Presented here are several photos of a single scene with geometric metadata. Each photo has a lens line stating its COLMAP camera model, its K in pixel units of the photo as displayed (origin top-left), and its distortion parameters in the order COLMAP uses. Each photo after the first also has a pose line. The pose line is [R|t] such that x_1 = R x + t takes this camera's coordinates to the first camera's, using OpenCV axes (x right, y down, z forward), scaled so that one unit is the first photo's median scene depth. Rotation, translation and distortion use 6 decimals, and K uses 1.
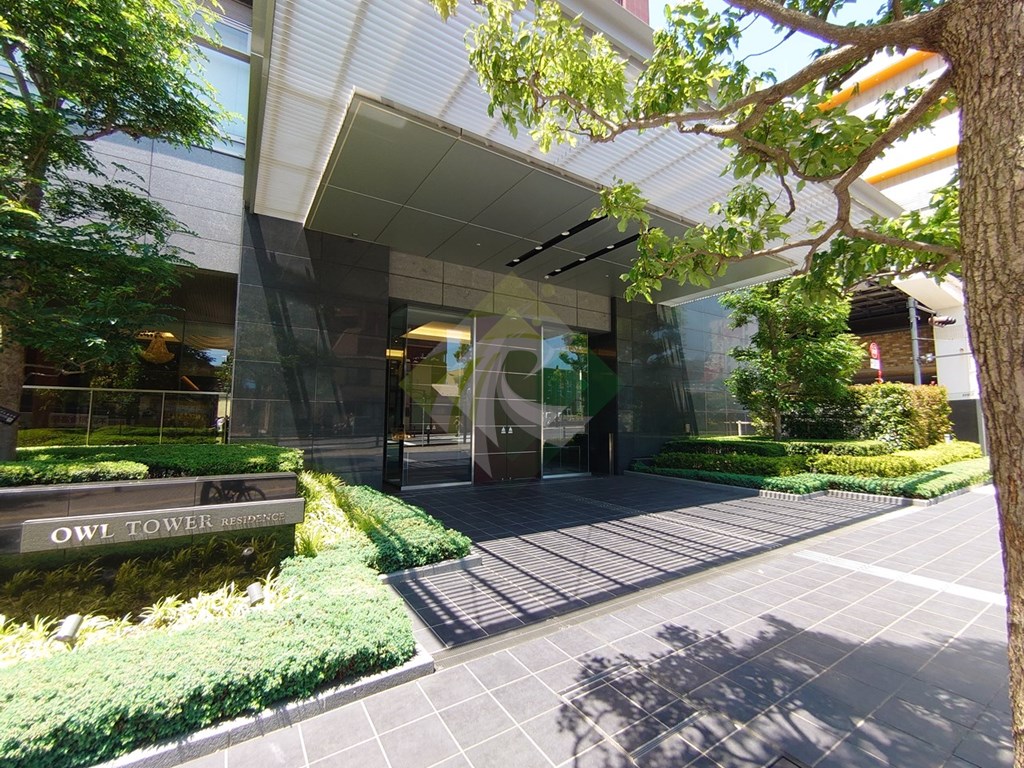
lens RADIAL K [[440.5, 0, 517.1], [0, 440.5, 380.9], [0, 0, 1]] dist [-0.000040, 0.000011]
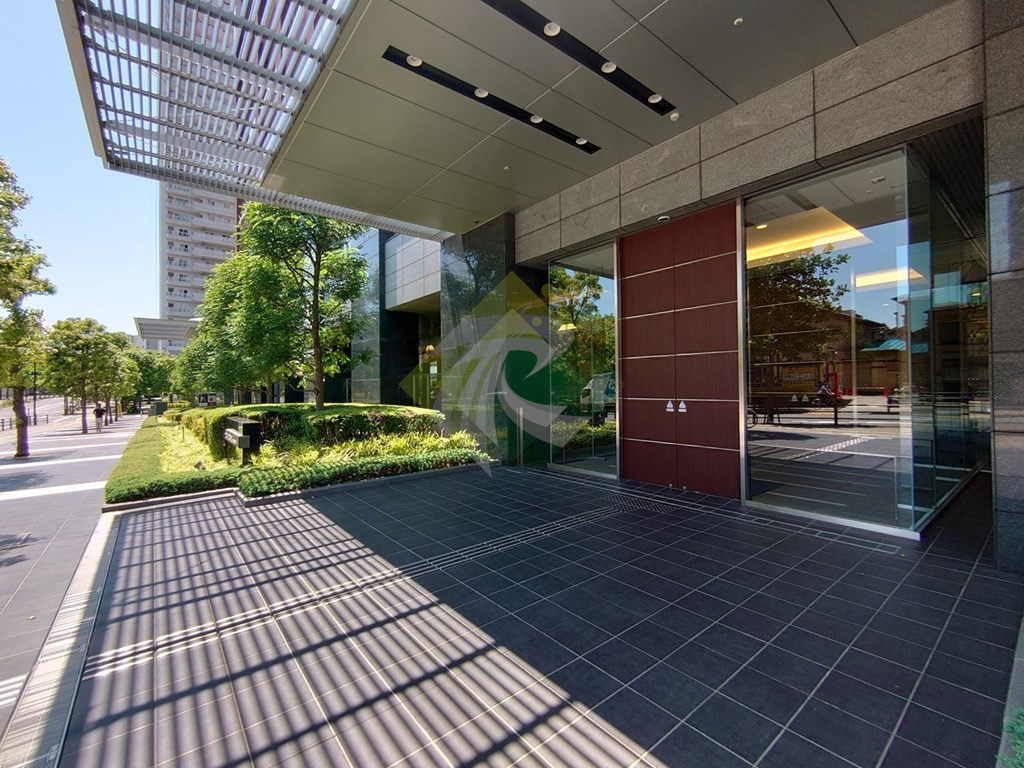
lens RADIAL K [[440.5, 0, 517.1], [0, 440.5, 380.9], [0, 0, 1]] dist [-0.000040, 0.000011]
pose [[0.108770, -0.013038, -0.993981, 0.616134], [0.100402, 0.994945, -0.002064, 0.062603], [0.988984, -0.099573, 0.109529, 0.804752]]
